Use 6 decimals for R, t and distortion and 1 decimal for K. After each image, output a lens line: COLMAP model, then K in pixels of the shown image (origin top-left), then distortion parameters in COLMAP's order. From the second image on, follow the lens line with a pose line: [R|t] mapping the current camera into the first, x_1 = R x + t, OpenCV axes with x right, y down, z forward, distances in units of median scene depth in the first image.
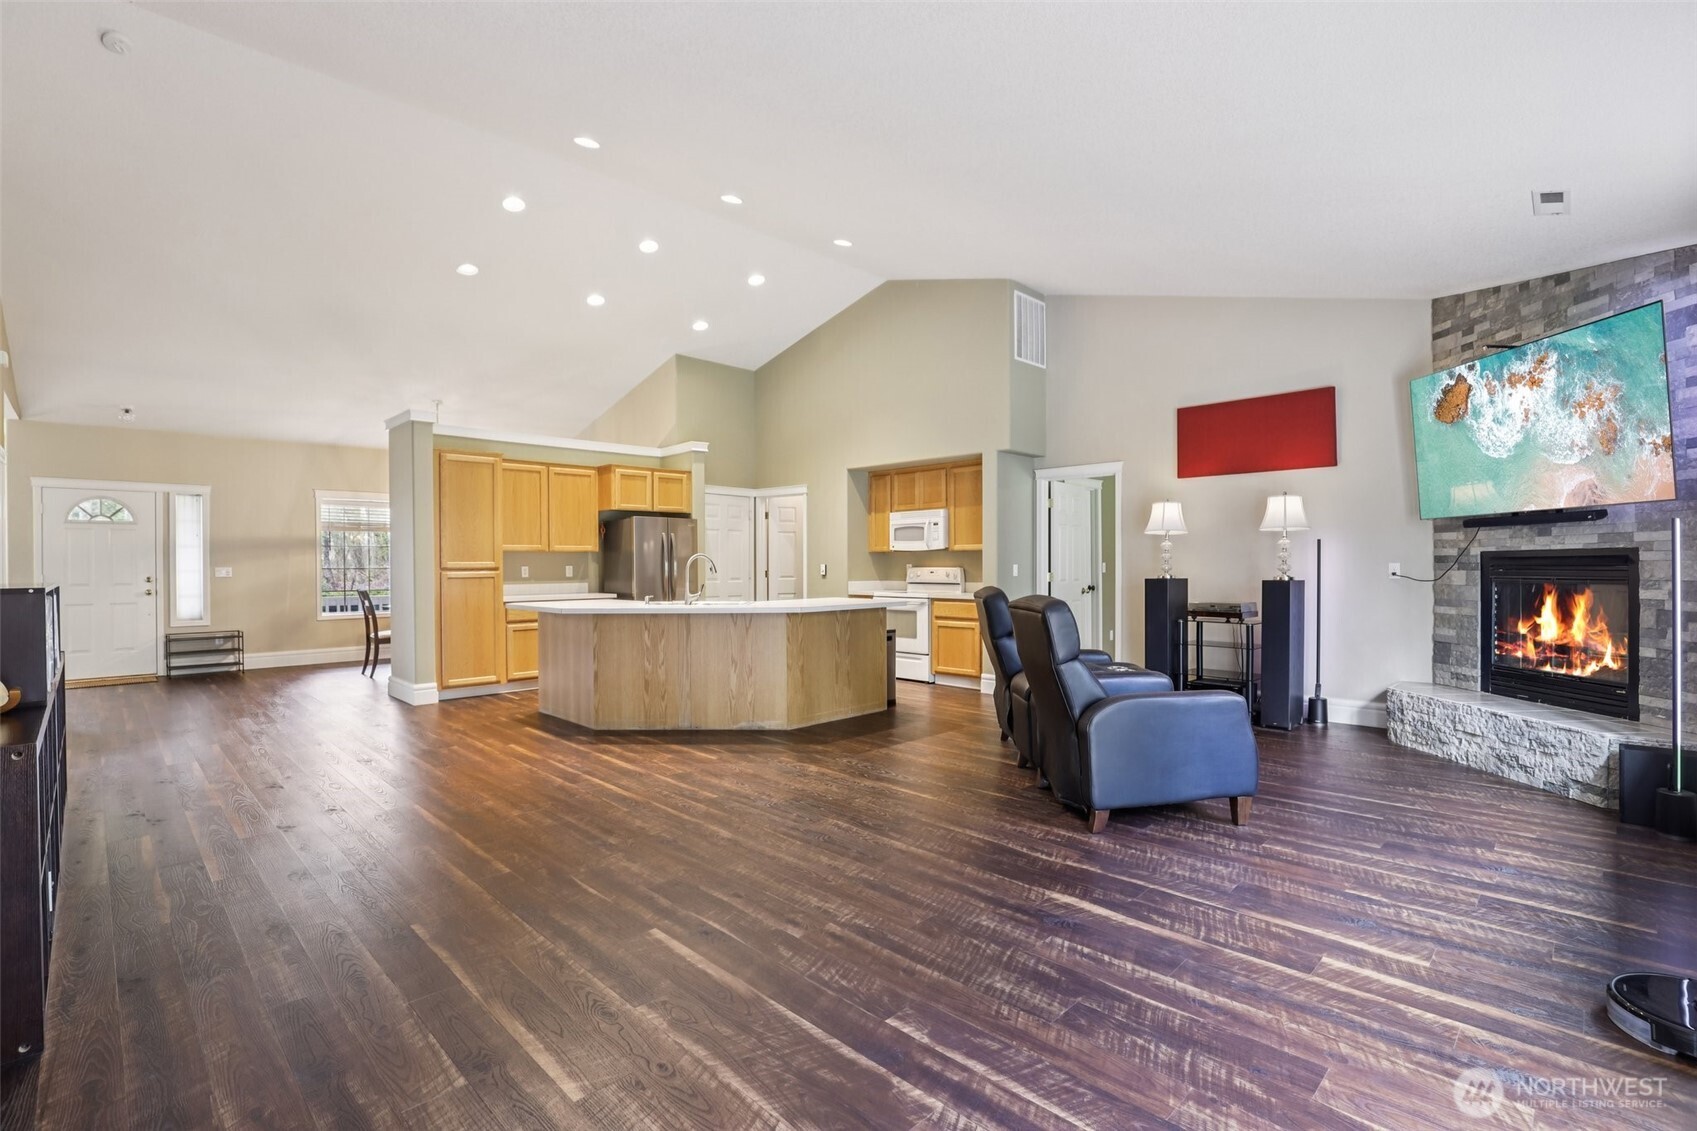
lens RADIAL K [[776.4, 0, 848.5], [0, 776.4, 565.5], [0, 0, 1]] dist [-0.025987, 0.000242]
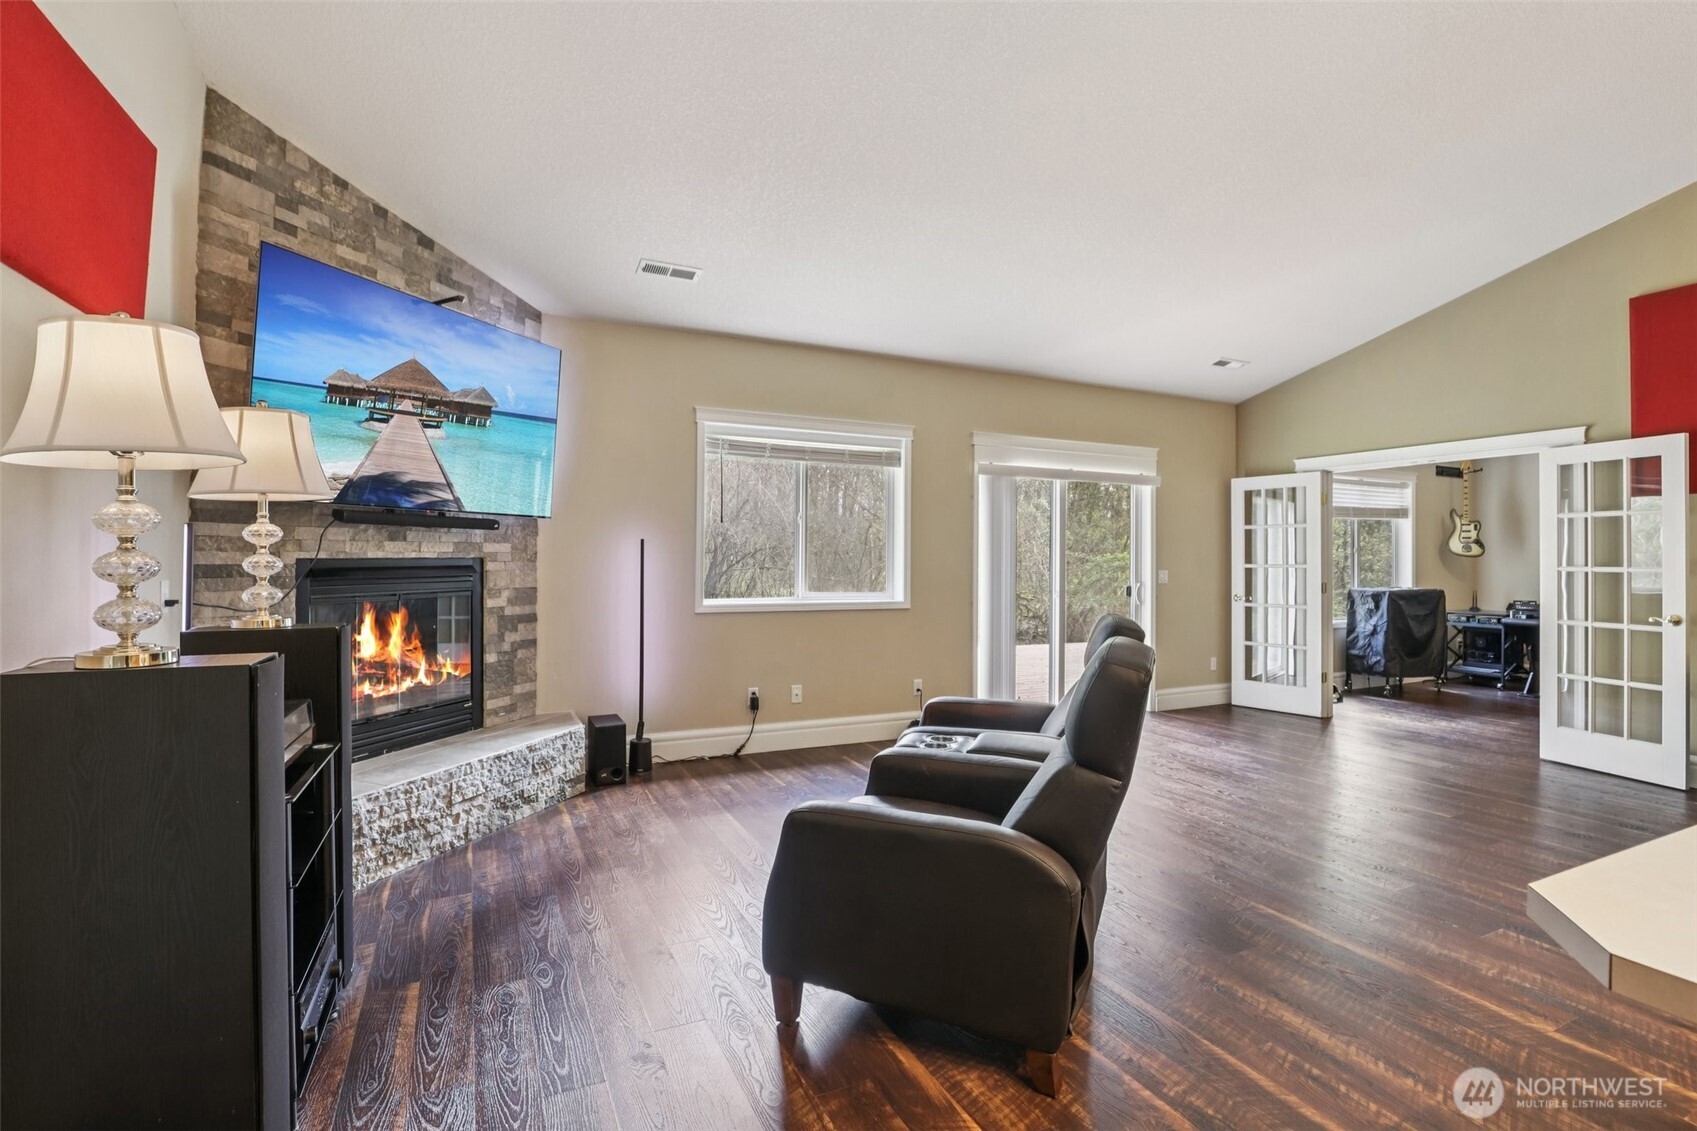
lens RADIAL K [[790.3, 0, 846.0], [0, 790.3, 543.8], [0, 0, 1]] dist [-0.026237, 0.000264]
pose [[-0.938772, 0.005734, 0.344492, 0.157868], [-0.000434, 0.999841, -0.017823, -0.017710], [-0.344539, -0.016881, -0.938620, 1.348294]]
